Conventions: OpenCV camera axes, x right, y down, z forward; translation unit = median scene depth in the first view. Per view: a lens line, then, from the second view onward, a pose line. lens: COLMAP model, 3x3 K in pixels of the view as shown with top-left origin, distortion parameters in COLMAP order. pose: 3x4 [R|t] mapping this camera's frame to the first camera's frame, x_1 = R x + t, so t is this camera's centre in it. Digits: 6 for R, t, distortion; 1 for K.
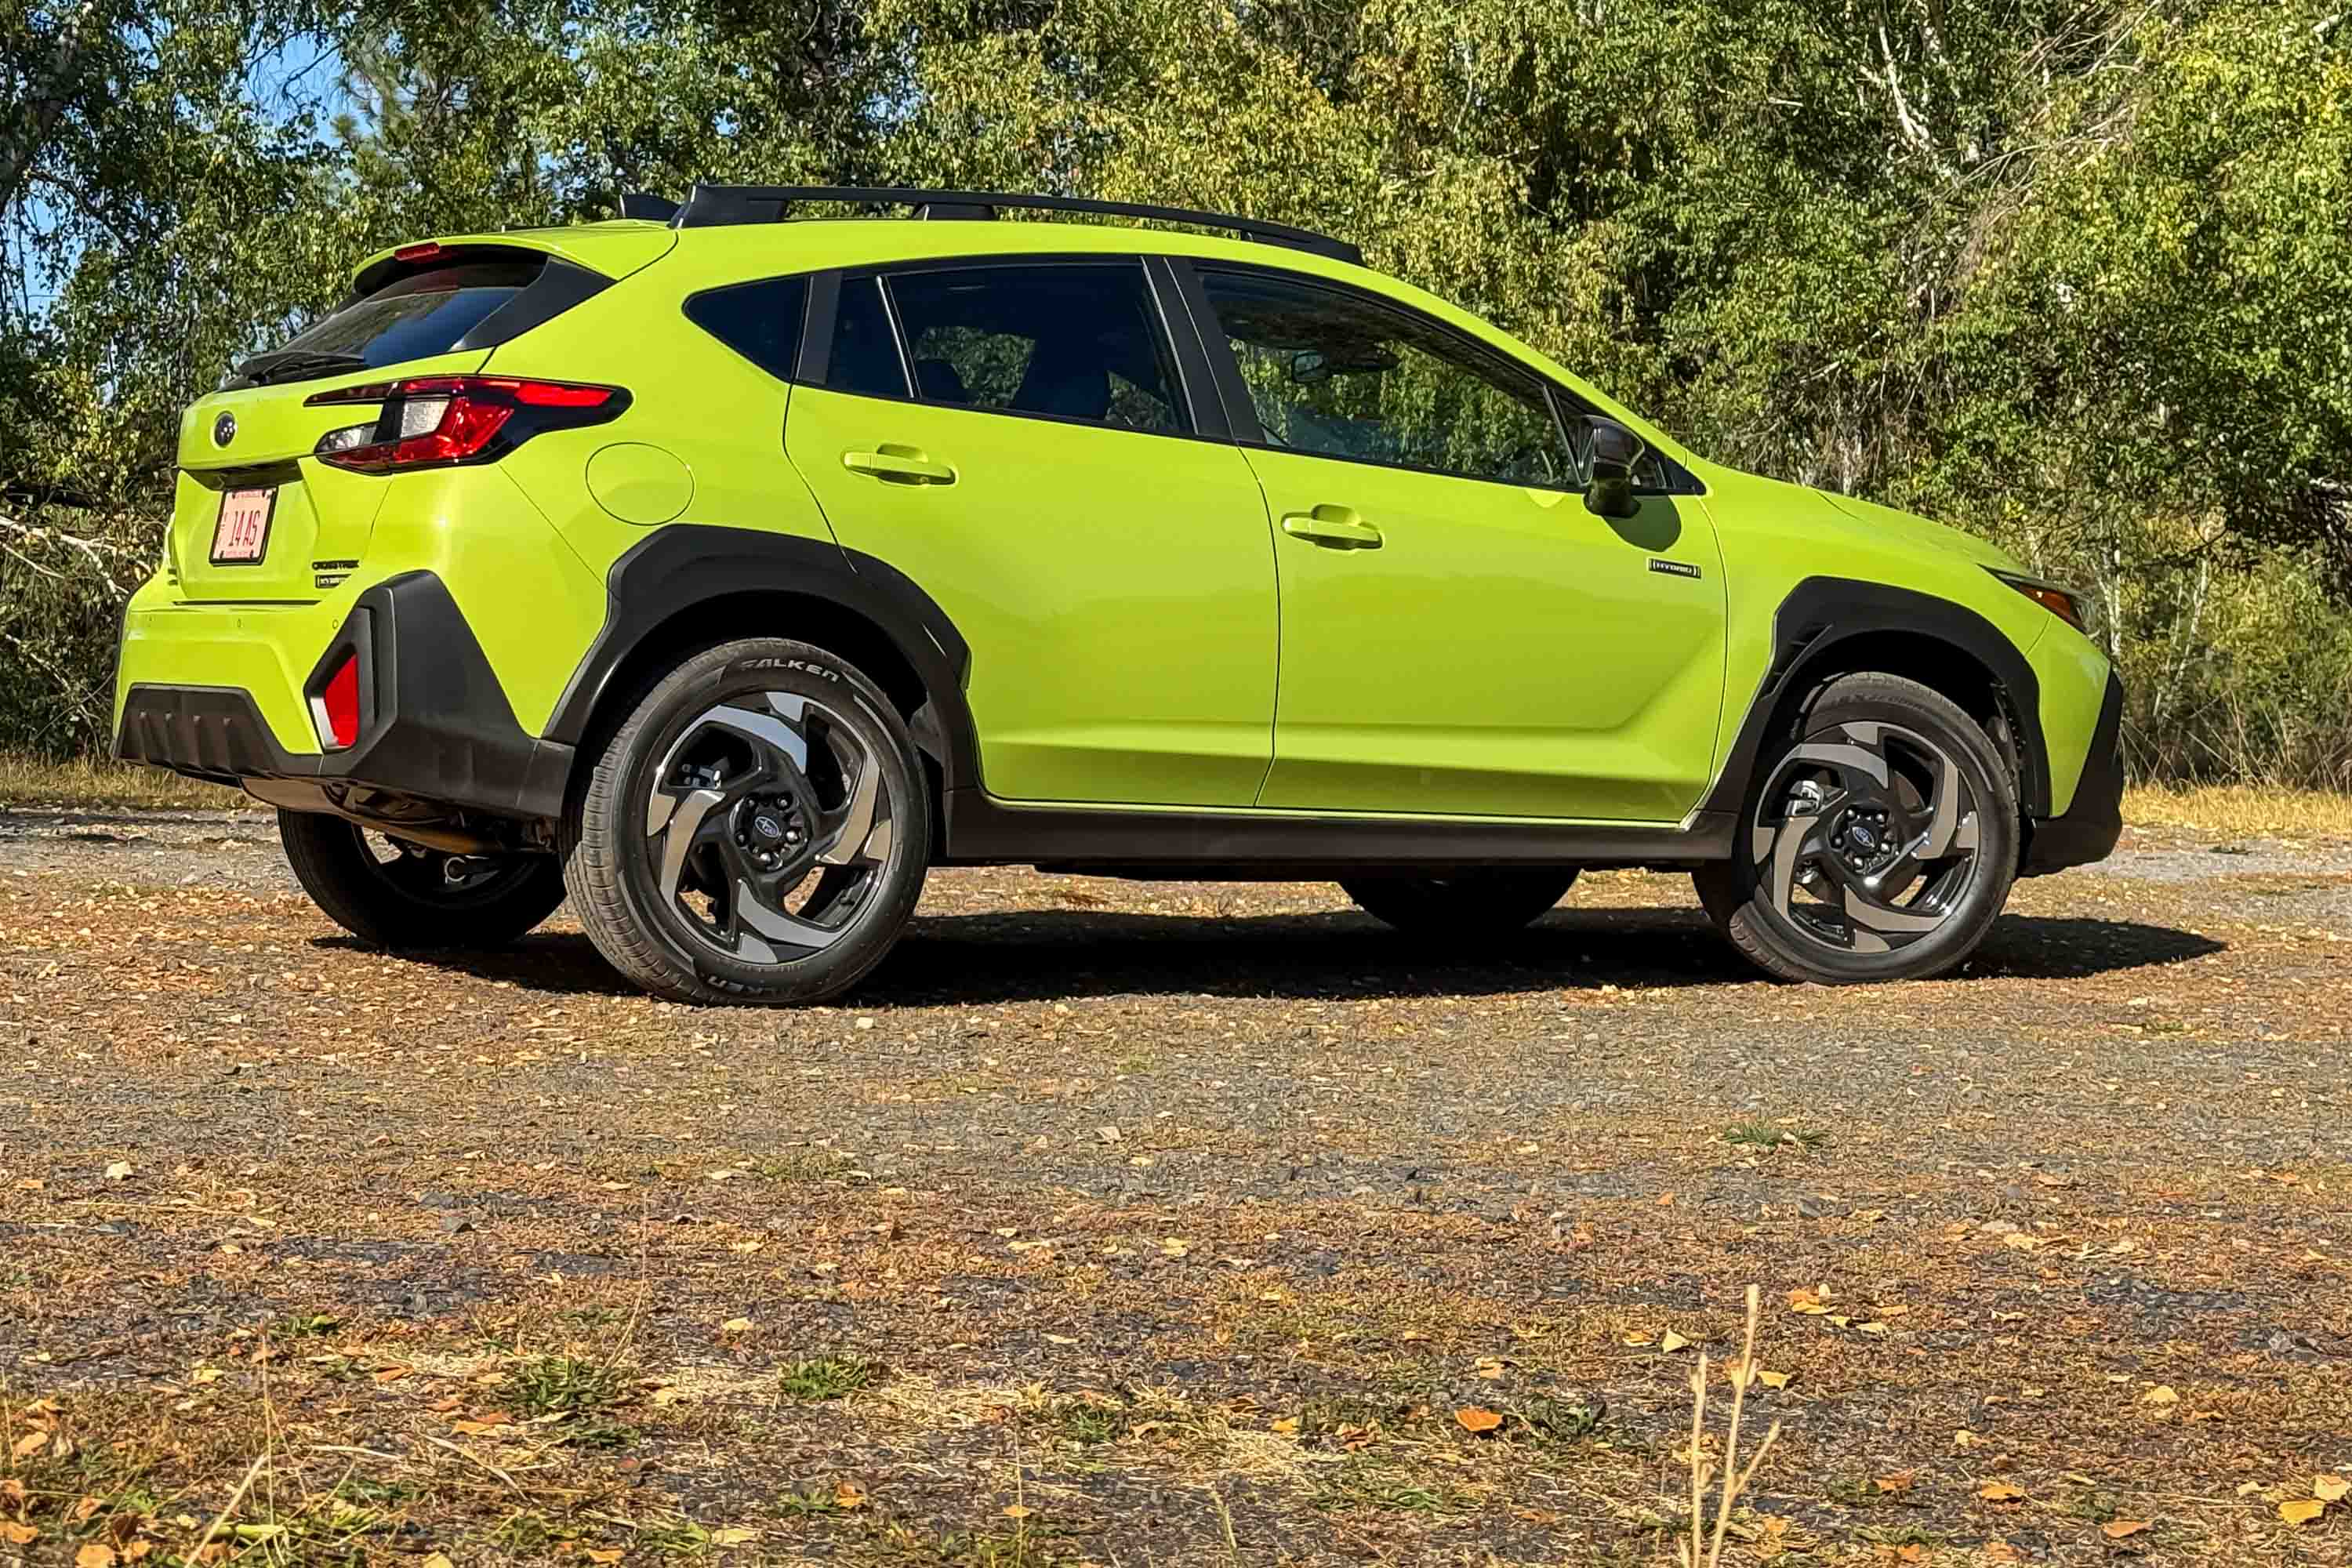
lens RADIAL K [[3393.4, 0, 1176.0], [0, 3393.4, 784.0], [0, 0, 1]] dist [0.008159, 0.070041]
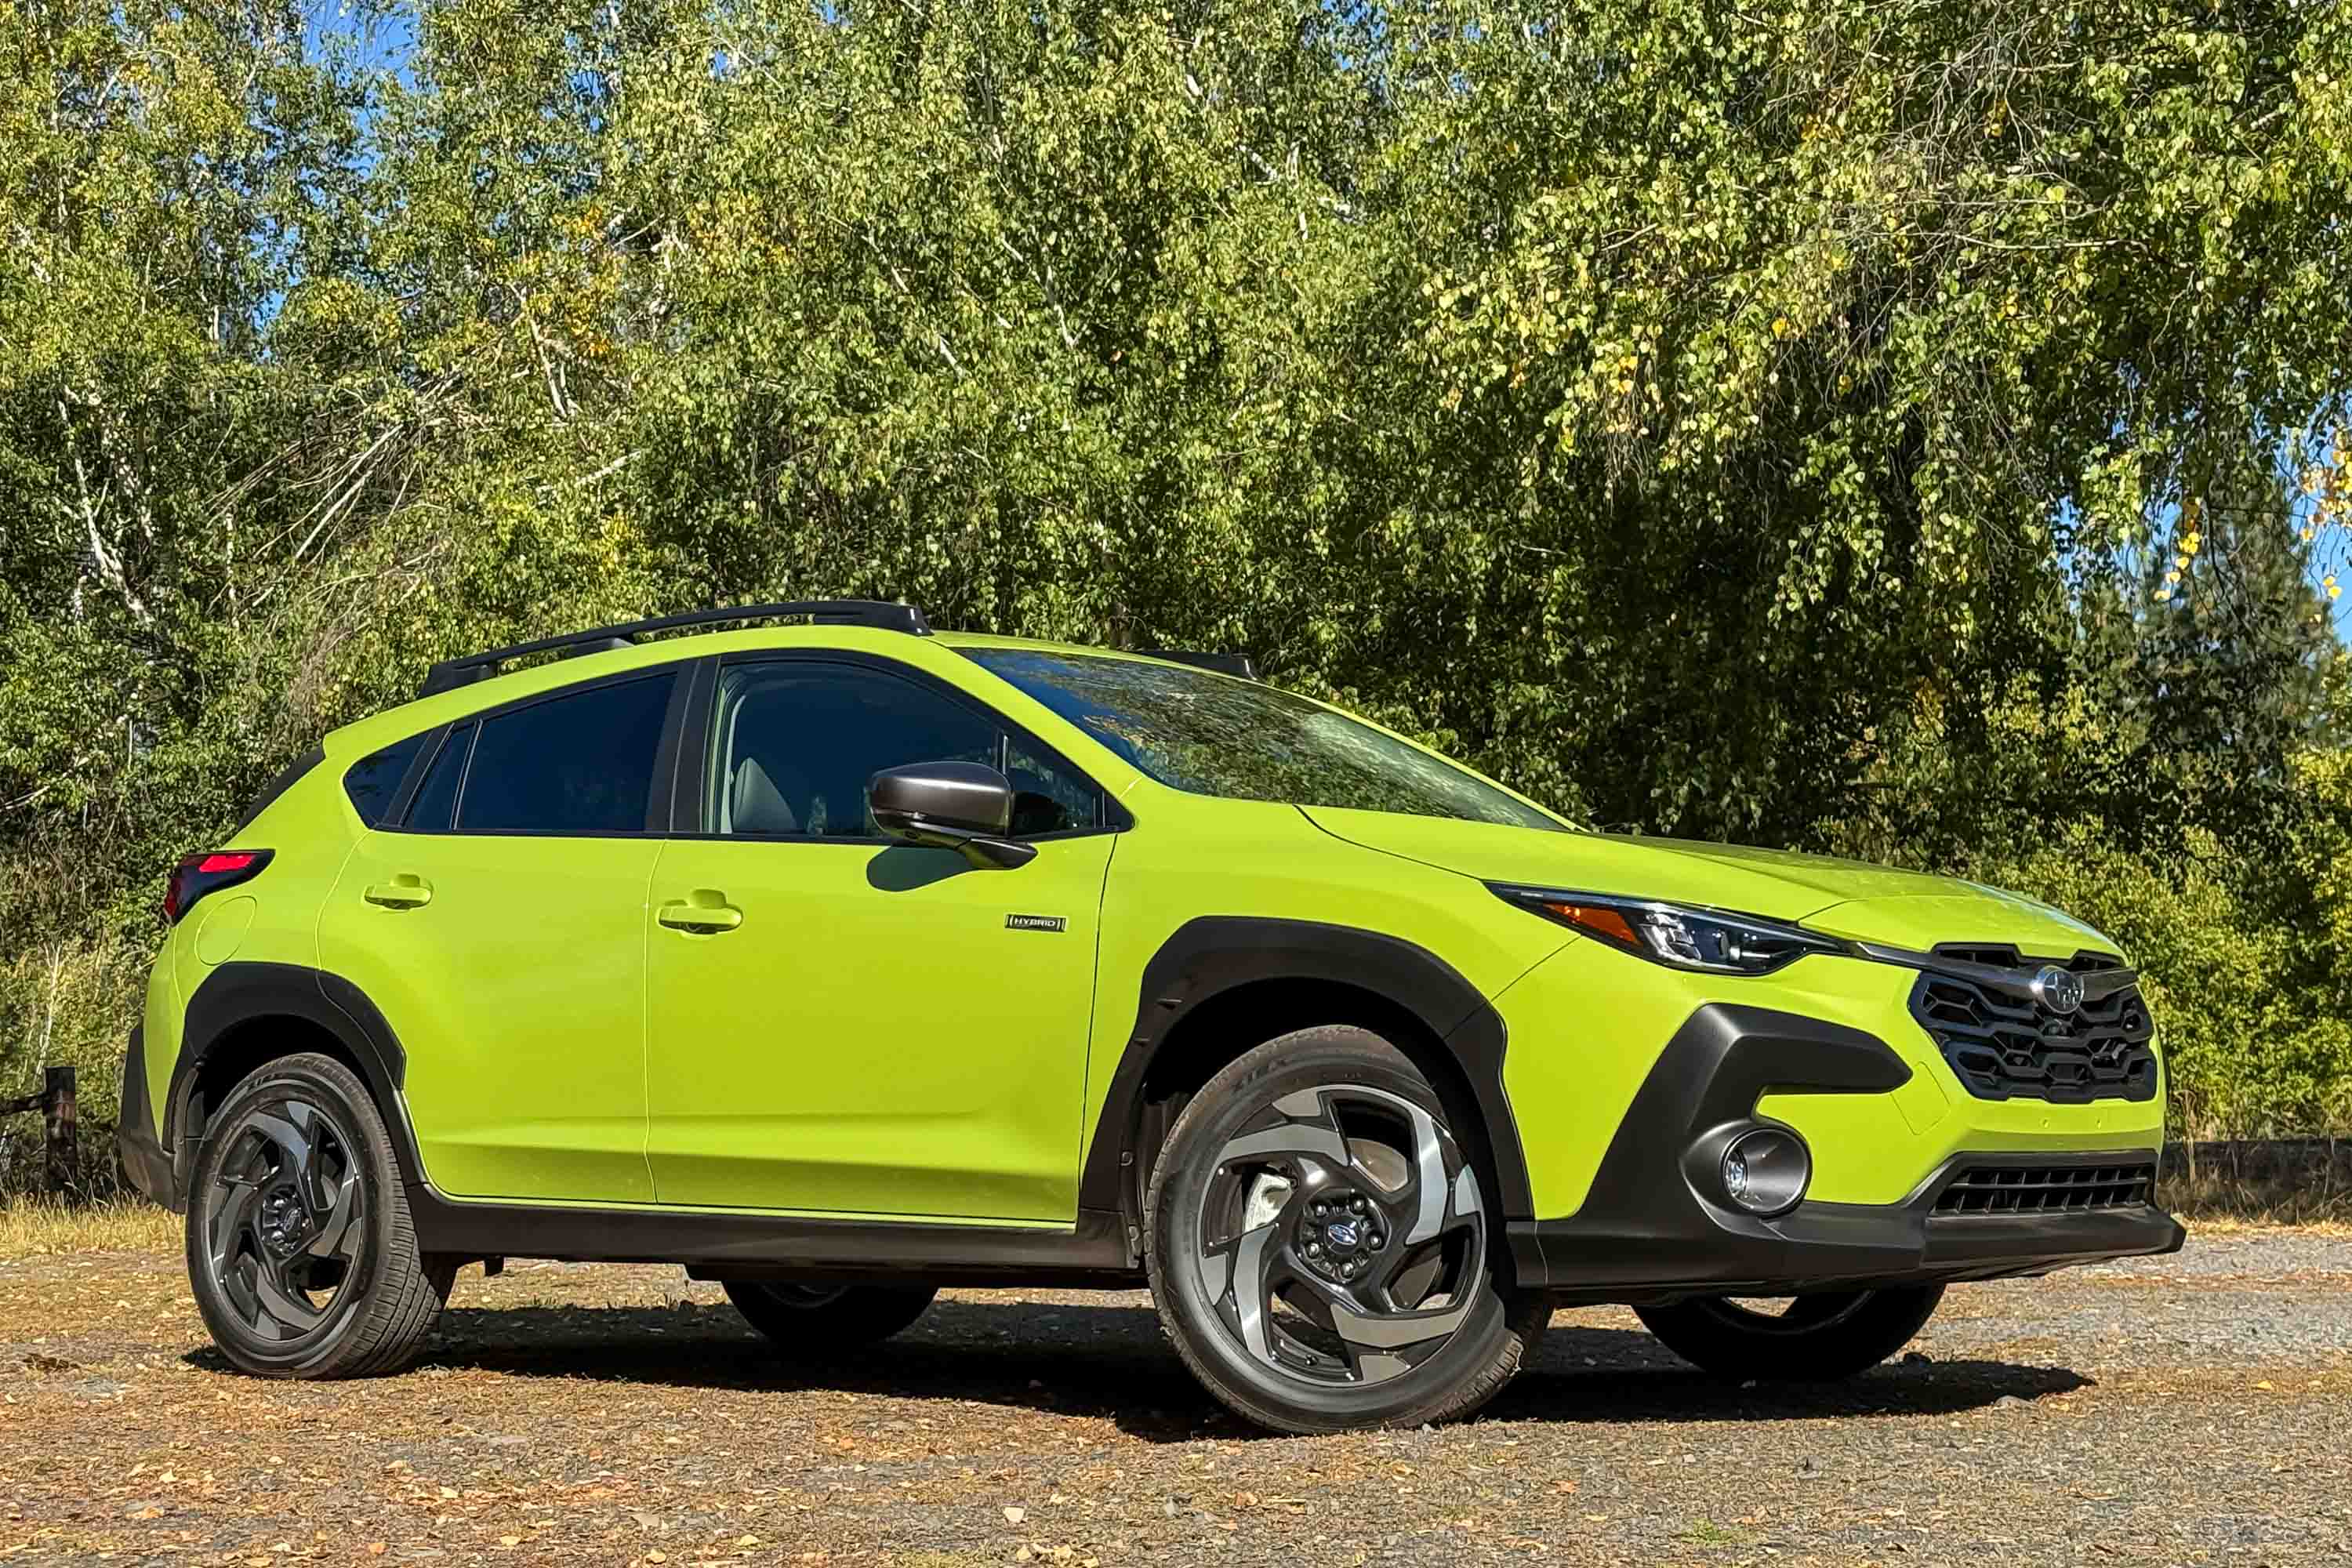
lens RADIAL K [[3393.4, 0, 1176.0], [0, 3393.4, 784.0], [0, 0, 1]] dist [0.008159, 0.070041]
pose [[0.532135, -0.106201, -0.839973, 0.947045], [0.009248, 0.992772, -0.119662, 0.006088], [0.846609, 0.055908, 0.529270, 0.591872]]
